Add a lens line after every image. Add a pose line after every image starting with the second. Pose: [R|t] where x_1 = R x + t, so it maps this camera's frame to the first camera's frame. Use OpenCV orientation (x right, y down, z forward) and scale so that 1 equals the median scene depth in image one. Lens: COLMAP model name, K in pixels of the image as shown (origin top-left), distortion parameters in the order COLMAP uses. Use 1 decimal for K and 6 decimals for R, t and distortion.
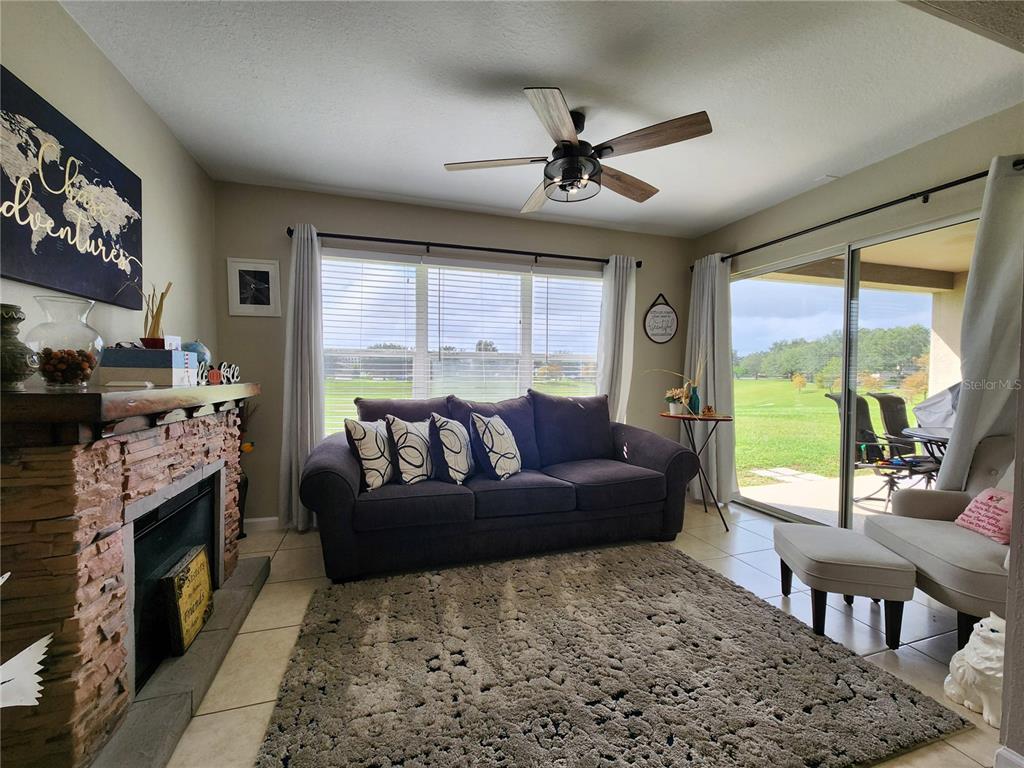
lens RADIAL K [[415.2, 0, 512.0], [0, 415.2, 384.0], [0, 0, 1]] dist [0.001648, -0.002943]
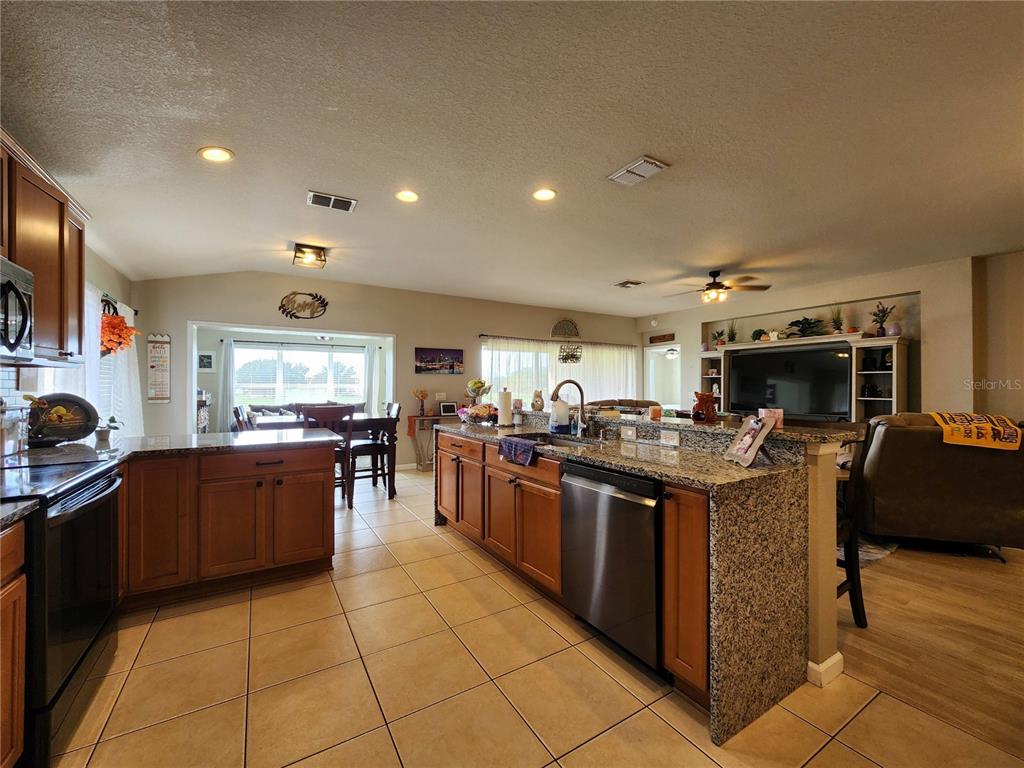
lens RADIAL K [[415.2, 0, 512.0], [0, 415.2, 384.0], [0, 0, 1]] dist [0.001648, -0.002943]
pose [[0.972813, -0.005659, 0.231522, 0.664939], [0.015287, 0.999090, -0.039814, 0.038422], [-0.231086, 0.042271, 0.972015, -2.045702]]
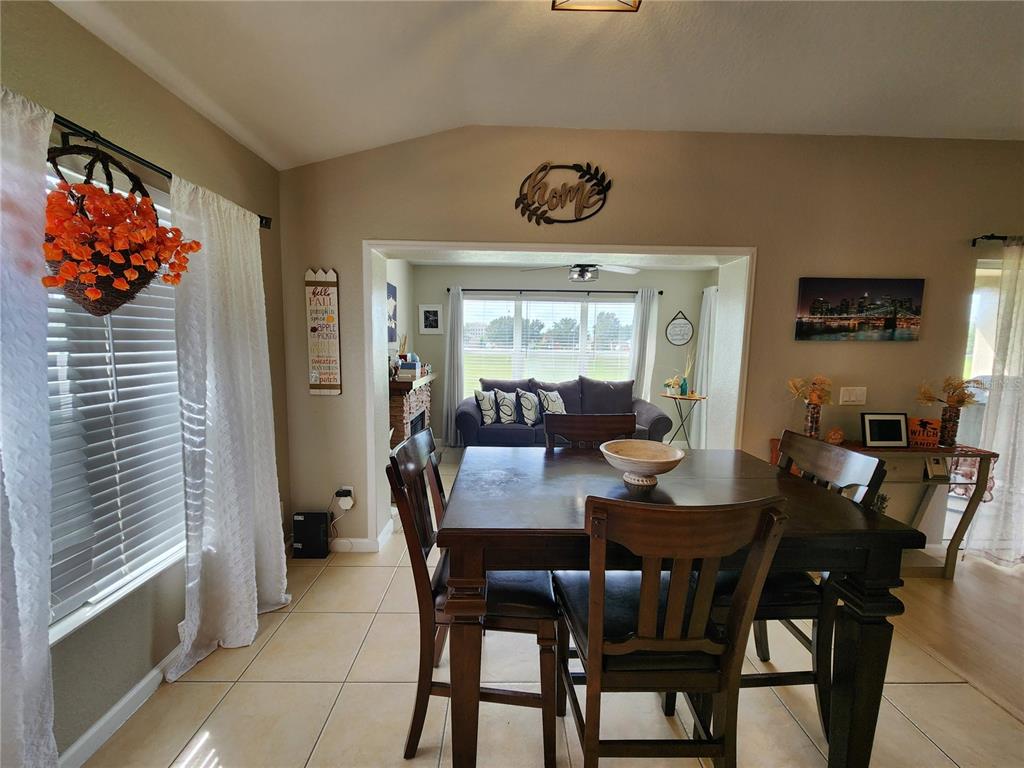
lens RADIAL K [[415.2, 0, 512.0], [0, 415.2, 384.0], [0, 0, 1]] dist [0.001648, -0.002943]
pose [[0.957523, 0.034475, -0.286287, 0.315658], [-0.016095, 0.997669, 0.066311, -0.073152], [0.287906, -0.058886, 0.955847, -0.792417]]
